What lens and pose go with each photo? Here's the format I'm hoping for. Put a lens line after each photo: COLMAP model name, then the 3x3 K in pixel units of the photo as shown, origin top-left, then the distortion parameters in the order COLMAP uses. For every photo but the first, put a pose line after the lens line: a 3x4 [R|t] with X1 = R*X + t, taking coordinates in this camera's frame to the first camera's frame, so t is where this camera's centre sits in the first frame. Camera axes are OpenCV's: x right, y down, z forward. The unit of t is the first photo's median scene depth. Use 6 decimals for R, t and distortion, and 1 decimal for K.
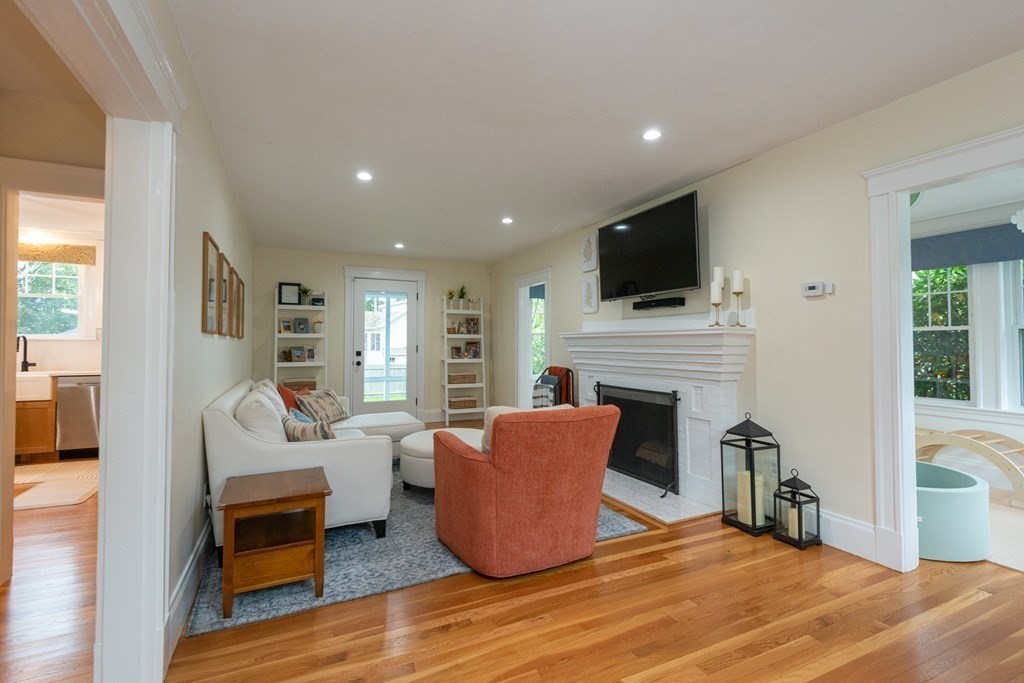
lens RADIAL K [[467.3, 0, 518.8], [0, 467.3, 336.3], [0, 0, 1]] dist [0.017077, -0.012383]
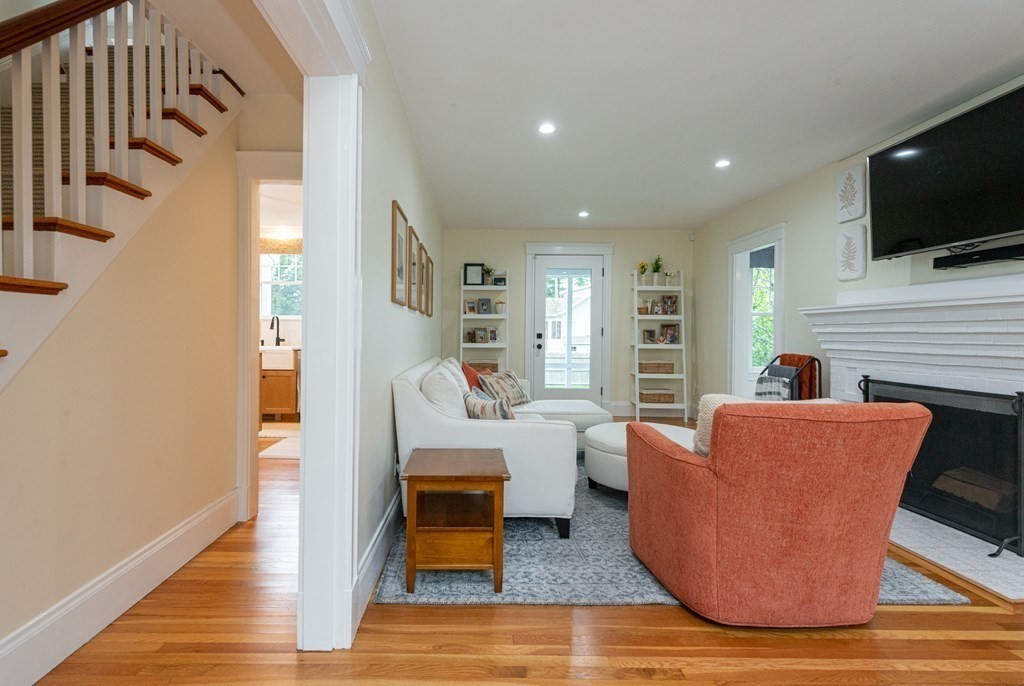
lens RADIAL K [[503.1, 0, 473.5], [0, 503.1, 335.6], [0, 0, 1]] dist [0.014180, -0.012262]
pose [[0.895975, 0.009945, -0.443993, -0.023341], [-0.000523, 0.999772, 0.021339, 0.023624], [0.444104, -0.018887, 0.895776, 0.066321]]
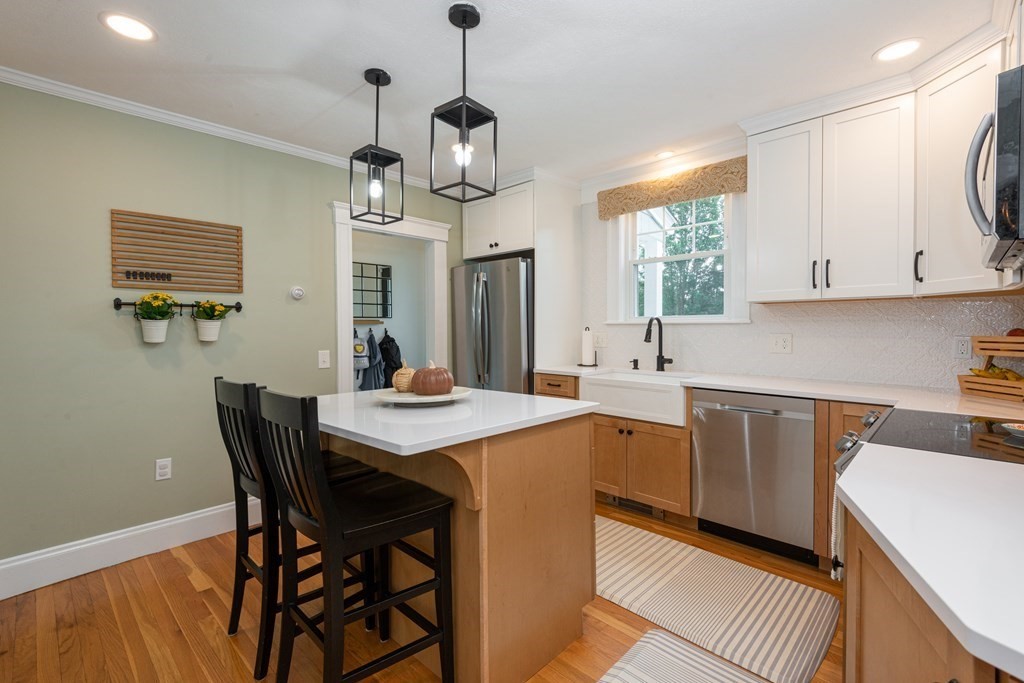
lens RADIAL K [[467.3, 0, 512.5], [0, 467.3, 335.5], [0, 0, 1]] dist [0.017077, -0.012383]
pose [[0.350575, 0.008028, -0.936500, -0.586213], [0.025893, 0.999498, 0.018261, 0.007318], [0.936177, -0.030651, 0.350191, 0.665853]]
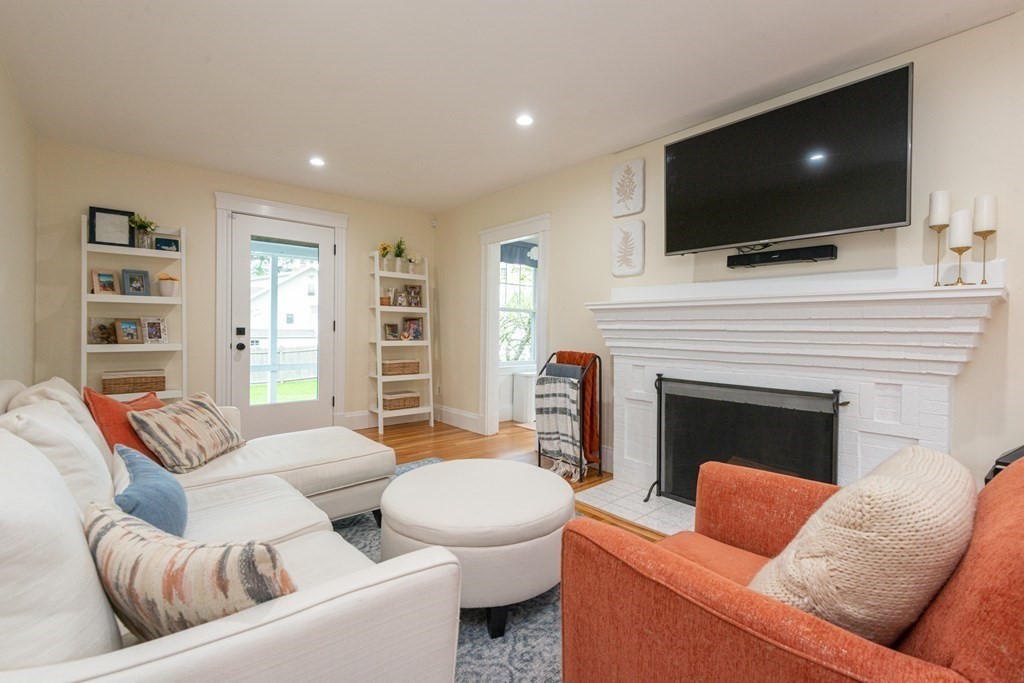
lens RADIAL K [[467.3, 0, 529.4], [0, 467.3, 335.6], [0, 0, 1]] dist [0.017077, -0.012383]
pose [[0.963407, 0.007528, 0.267938, -0.211691], [-0.016322, 0.999398, 0.030610, 0.025905], [-0.267546, -0.033863, 0.962950, 0.433134]]
